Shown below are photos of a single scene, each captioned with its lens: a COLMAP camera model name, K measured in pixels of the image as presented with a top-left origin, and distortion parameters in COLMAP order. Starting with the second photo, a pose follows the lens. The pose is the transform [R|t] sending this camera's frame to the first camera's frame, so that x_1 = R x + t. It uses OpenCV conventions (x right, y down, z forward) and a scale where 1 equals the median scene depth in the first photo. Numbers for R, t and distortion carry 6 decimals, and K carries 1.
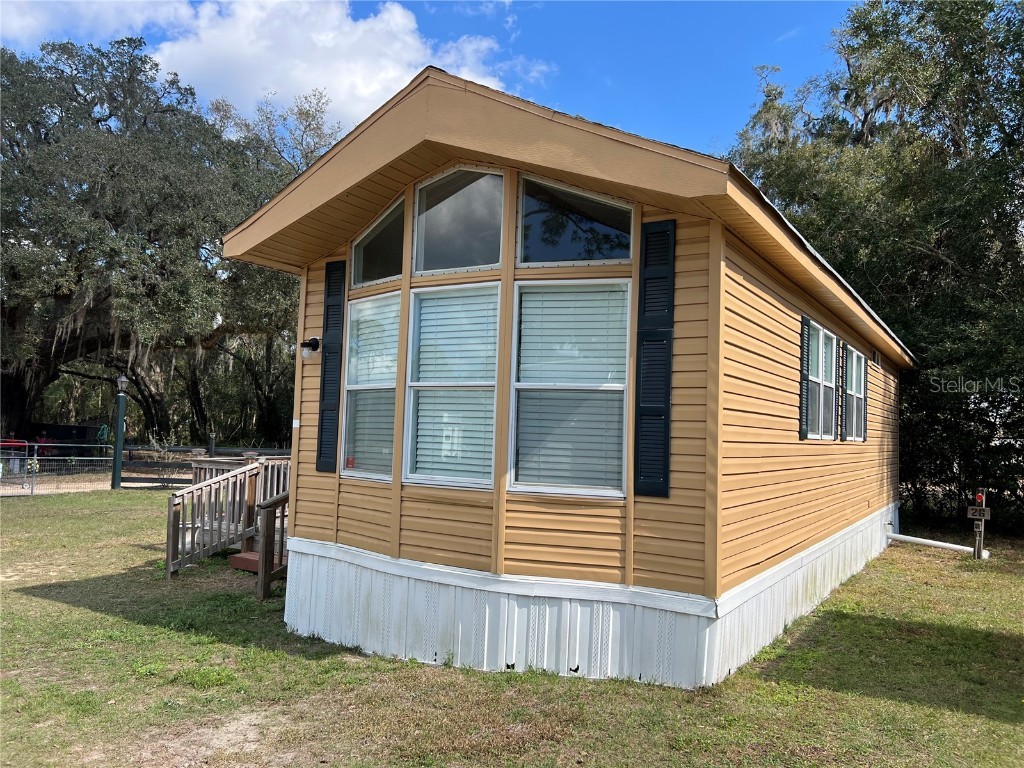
lens RADIAL K [[767.8, 0, 509.4], [0, 767.8, 386.4], [0, 0, 1]] dist [0.078091, -0.013244]
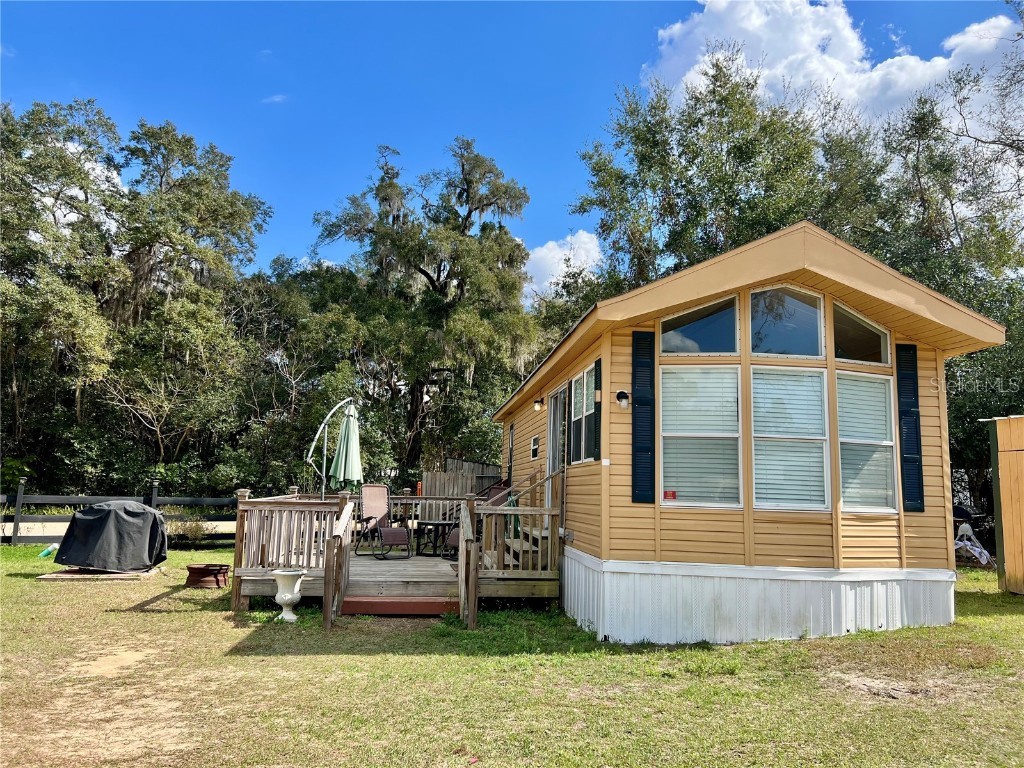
lens RADIAL K [[767.8, 0, 511.6], [0, 767.8, 384.4], [0, 0, 1]] dist [0.078091, -0.013244]
pose [[0.775628, 0.073743, 0.626867, -1.460667], [-0.038217, 0.996816, -0.069977, 0.021180], [-0.630032, 0.030319, 0.775977, 0.227989]]
